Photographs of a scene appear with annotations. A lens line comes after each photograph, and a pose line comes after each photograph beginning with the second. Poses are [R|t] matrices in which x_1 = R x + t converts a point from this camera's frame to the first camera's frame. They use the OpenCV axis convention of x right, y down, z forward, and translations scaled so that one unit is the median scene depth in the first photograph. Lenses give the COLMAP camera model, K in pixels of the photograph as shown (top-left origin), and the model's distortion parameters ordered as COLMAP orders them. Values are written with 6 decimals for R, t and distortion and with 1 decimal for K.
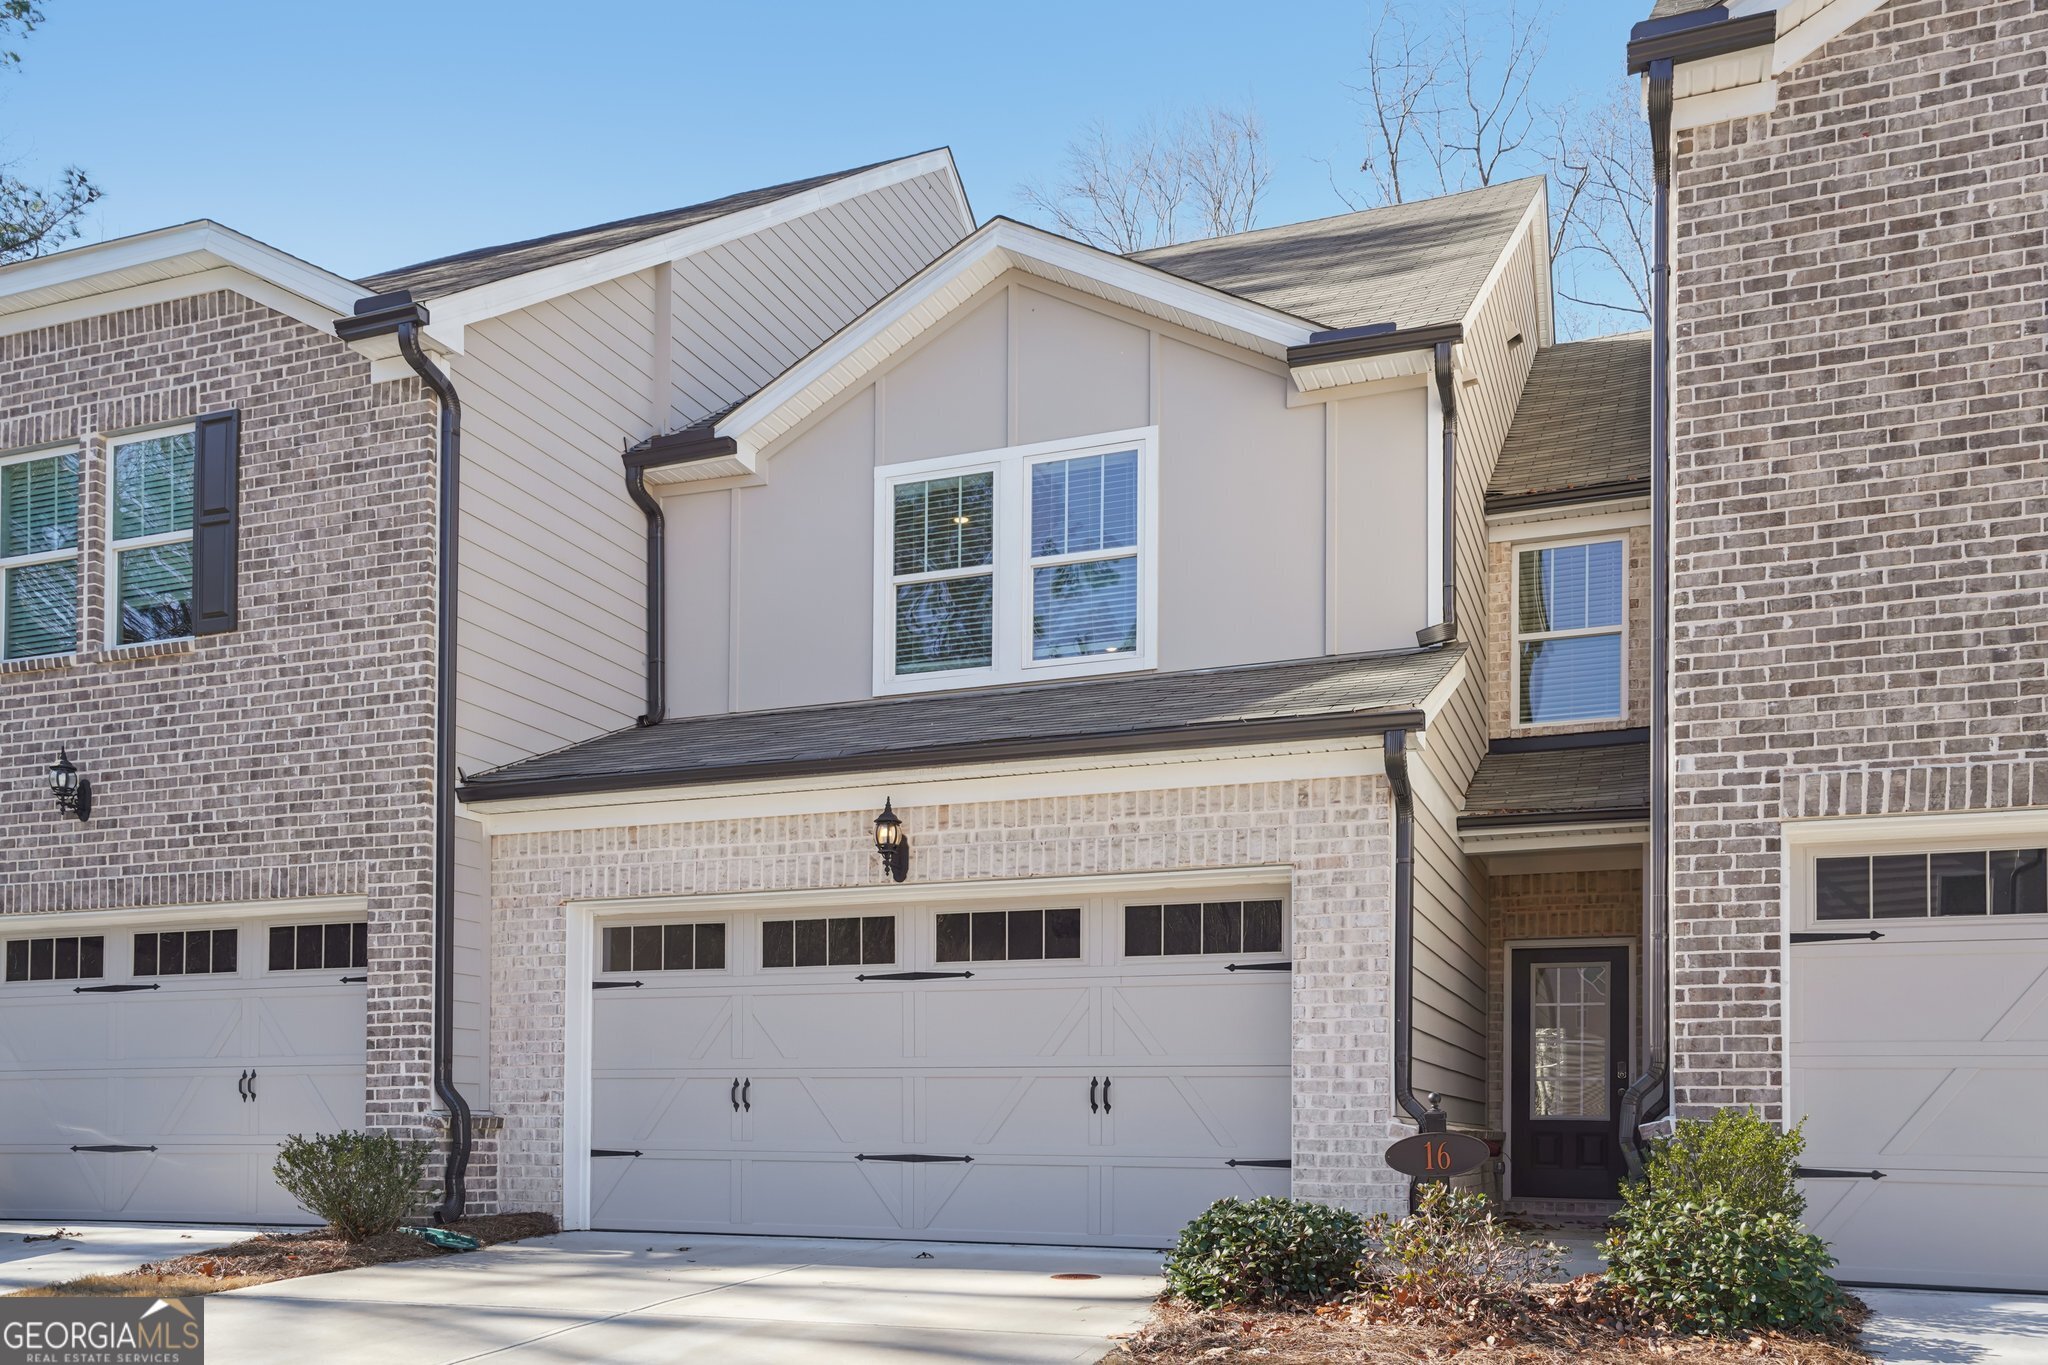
lens RADIAL K [[1833.3, 0, 1025.9], [0, 1833.3, 1056.1], [0, 0, 1]] dist [0.013046, 0.015564]
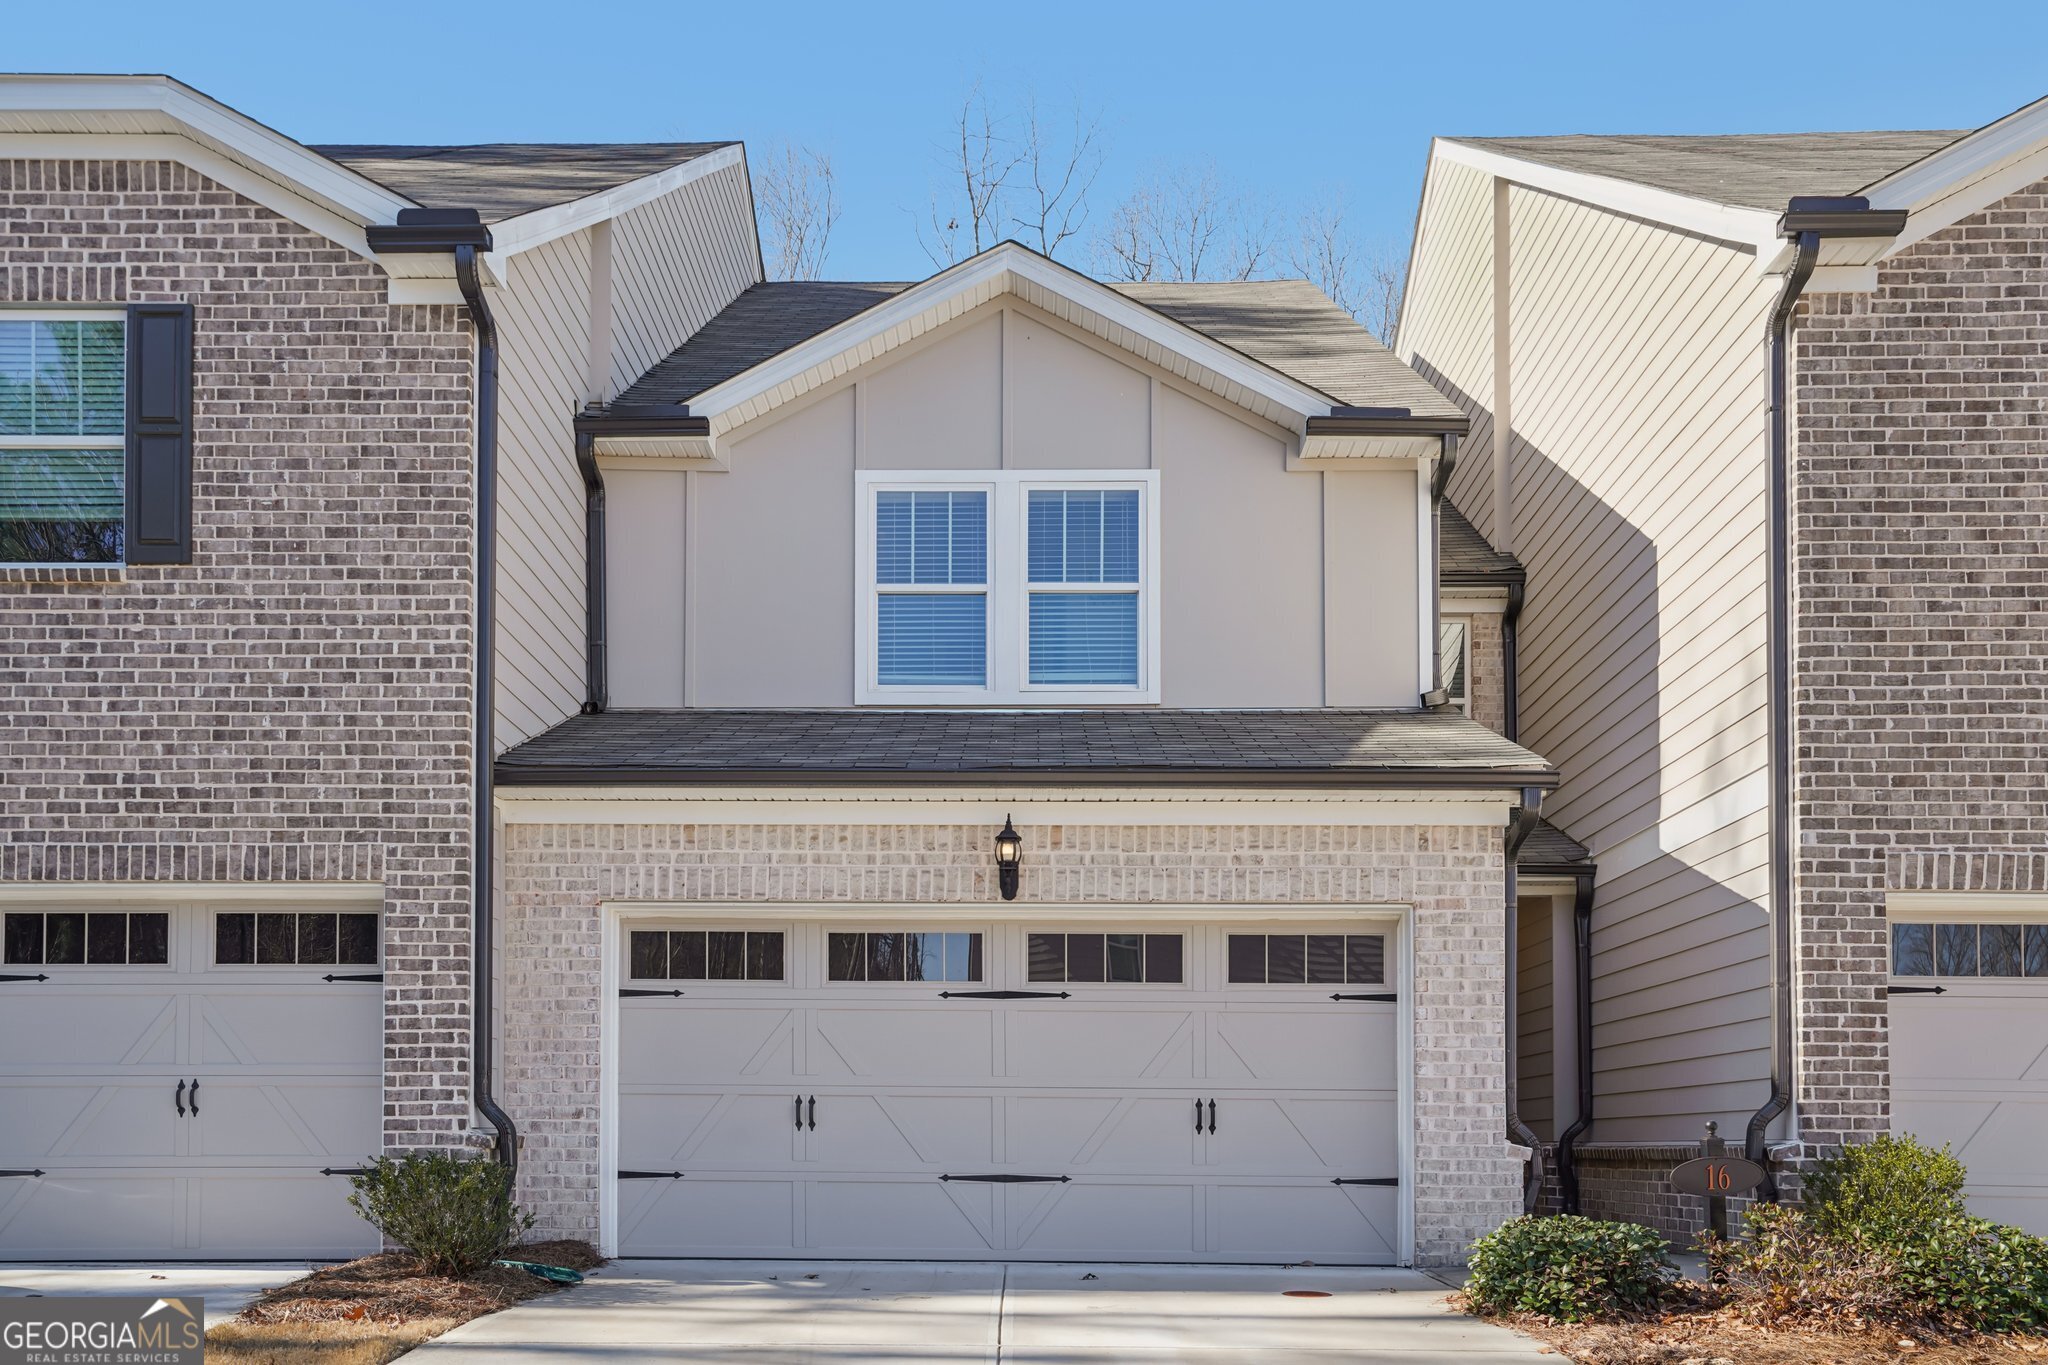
lens RADIAL K [[1788.1, 0, 970.4], [0, 1788.1, 1054.5], [0, 0, 1]] dist [0.010348, 0.017174]
pose [[0.932470, 0.017502, 0.360824, -0.421856], [-0.015651, 0.999845, -0.008053, -0.003280], [-0.360909, 0.001862, 0.932599, 0.103236]]
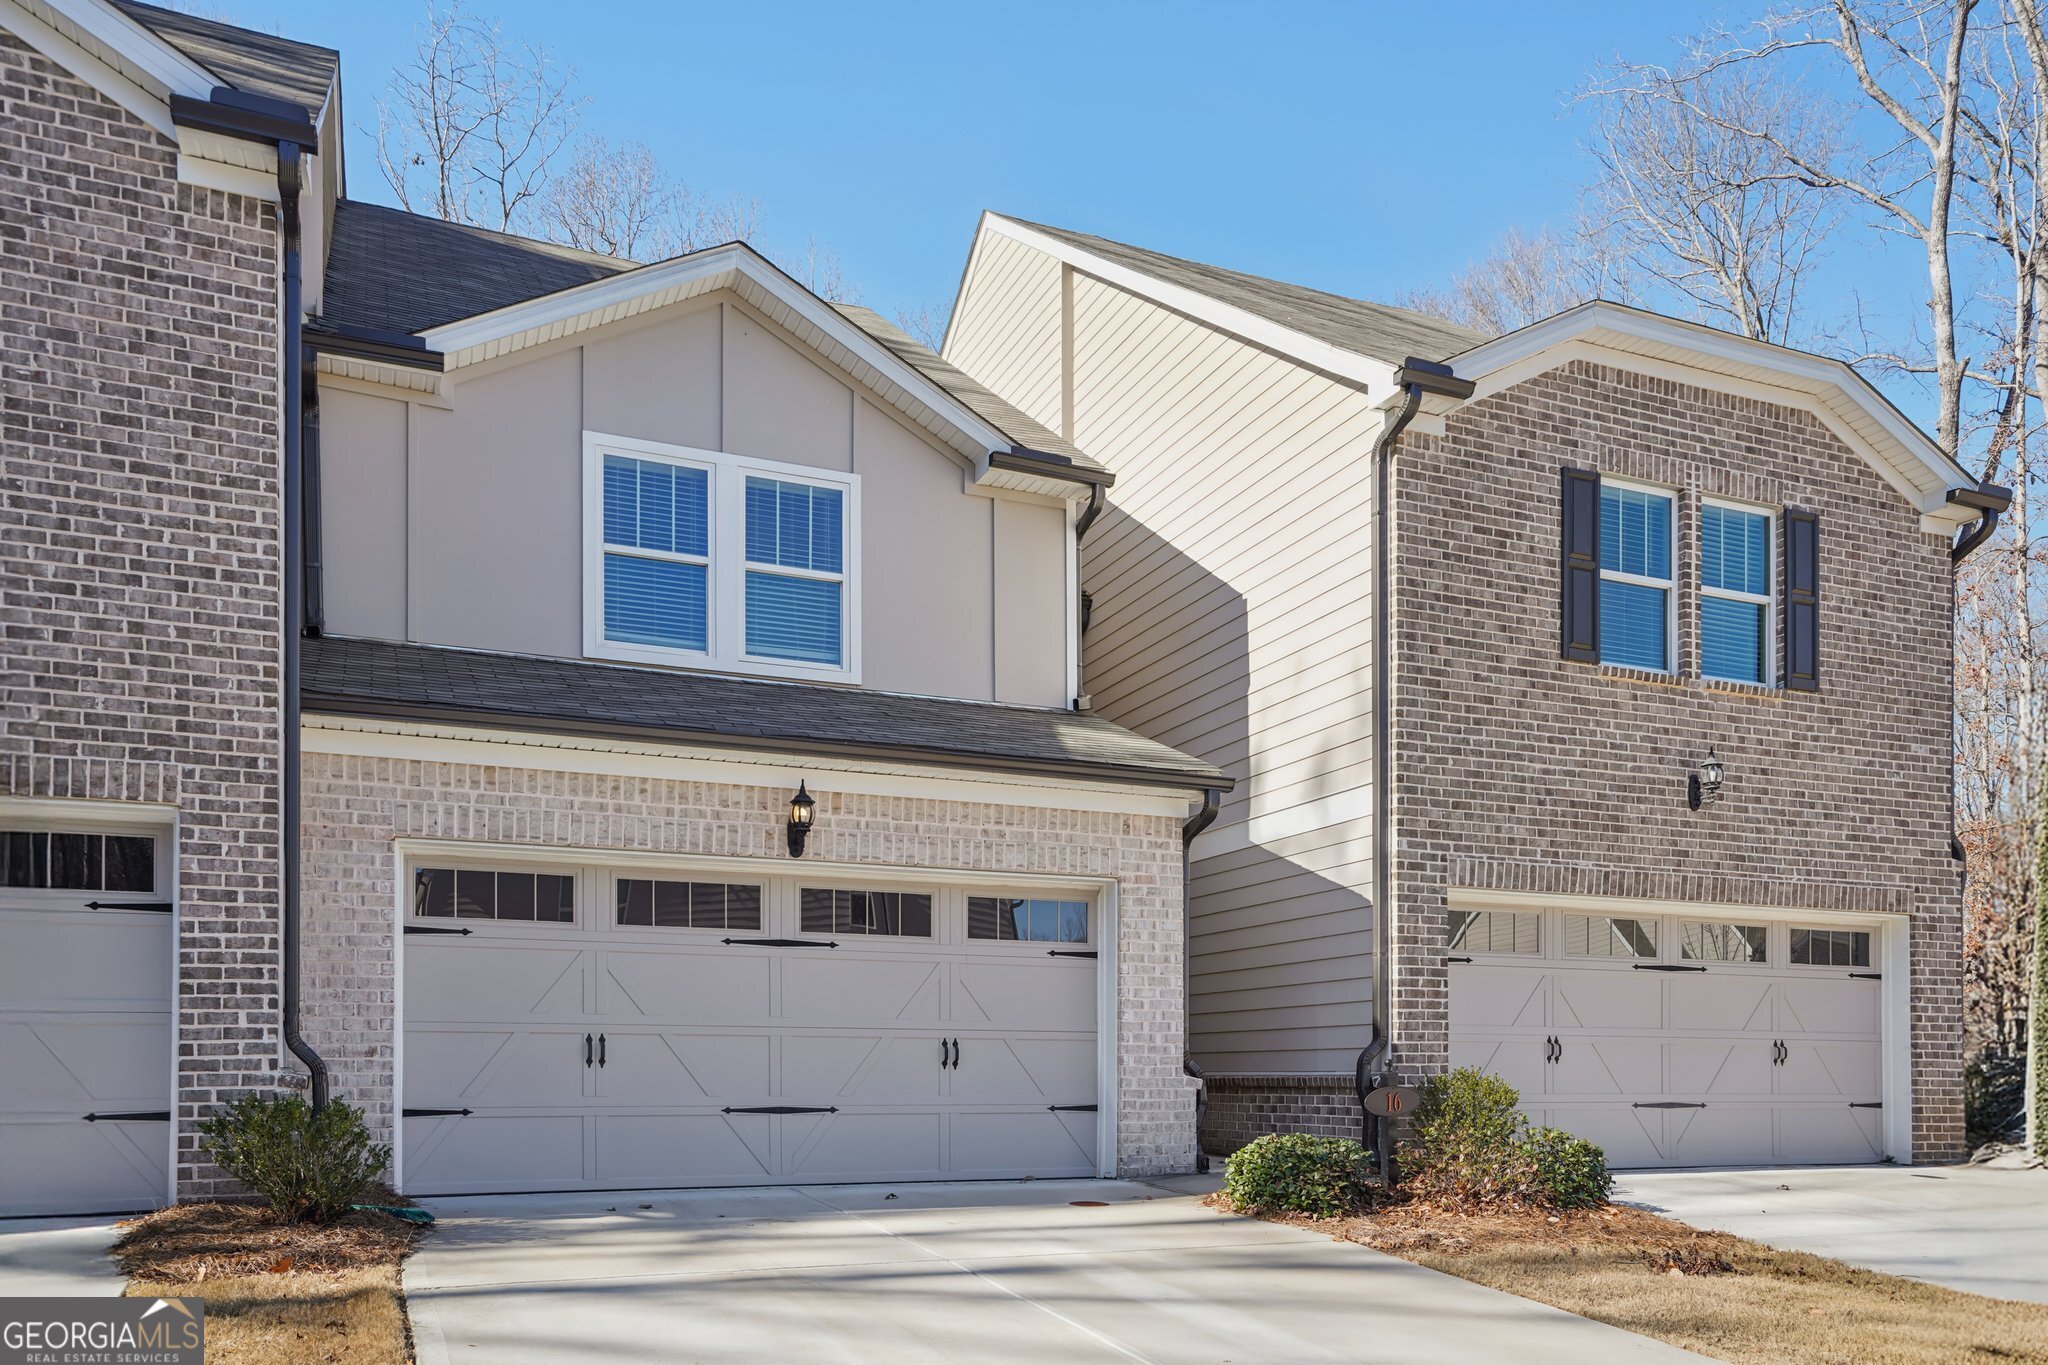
lens RADIAL K [[1631.2, 0, 1026.2], [0, 1631.2, 1007.3], [0, 0, 1]] dist [0.013015, 0.016039]
pose [[0.682084, 0.021702, 0.730952, -0.661106], [-0.028433, 0.999591, -0.003146, -0.006553], [-0.730721, -0.018638, 0.682422, 0.229333]]
